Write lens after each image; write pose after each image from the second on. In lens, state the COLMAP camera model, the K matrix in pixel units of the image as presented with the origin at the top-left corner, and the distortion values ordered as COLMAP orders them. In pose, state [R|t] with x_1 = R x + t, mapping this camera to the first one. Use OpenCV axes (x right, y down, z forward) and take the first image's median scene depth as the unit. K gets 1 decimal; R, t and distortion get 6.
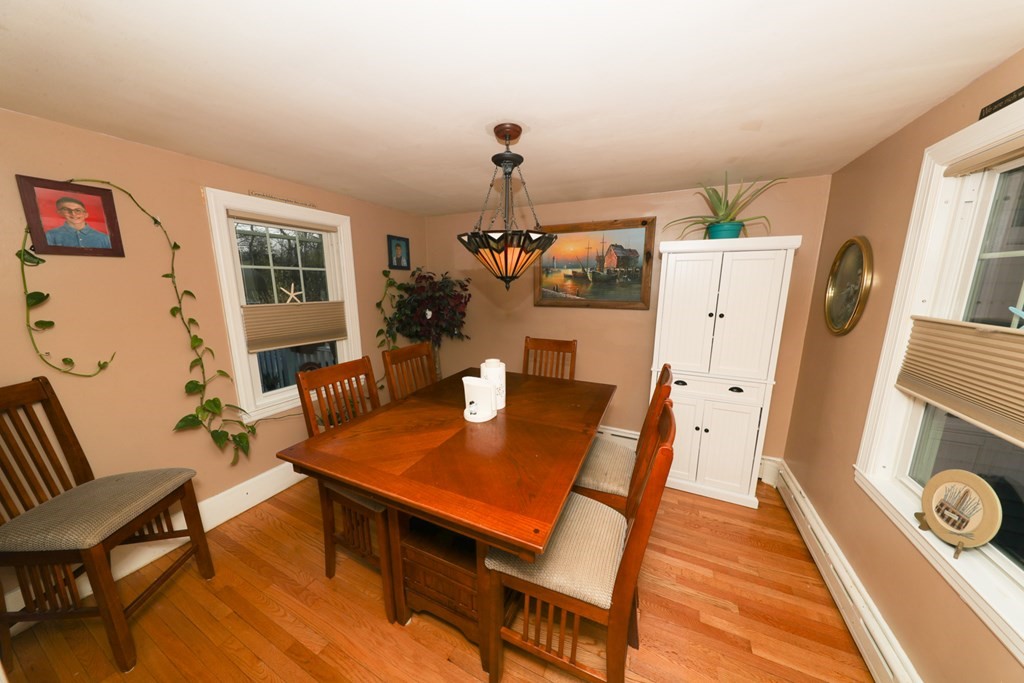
lens RADIAL K [[323.0, 0, 514.0], [0, 323.0, 343.0], [0, 0, 1]] dist [0.007935, -0.004691]
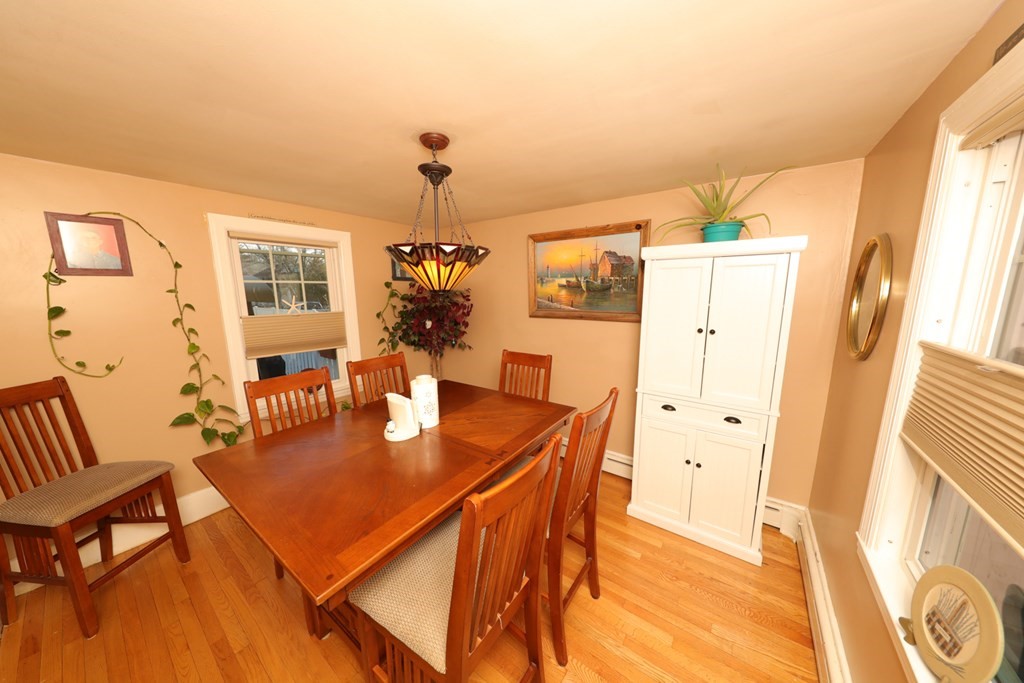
lens RADIAL K [[322.5, 0, 512.6], [0, 322.5, 343.7], [0, 0, 1]] dist [0.007470, -0.004116]
pose [[0.984022, 0.021456, -0.176752, 0.319487], [-0.024671, 0.999567, -0.016008, -0.031172], [0.176332, 0.020113, 0.984125, 0.082915]]
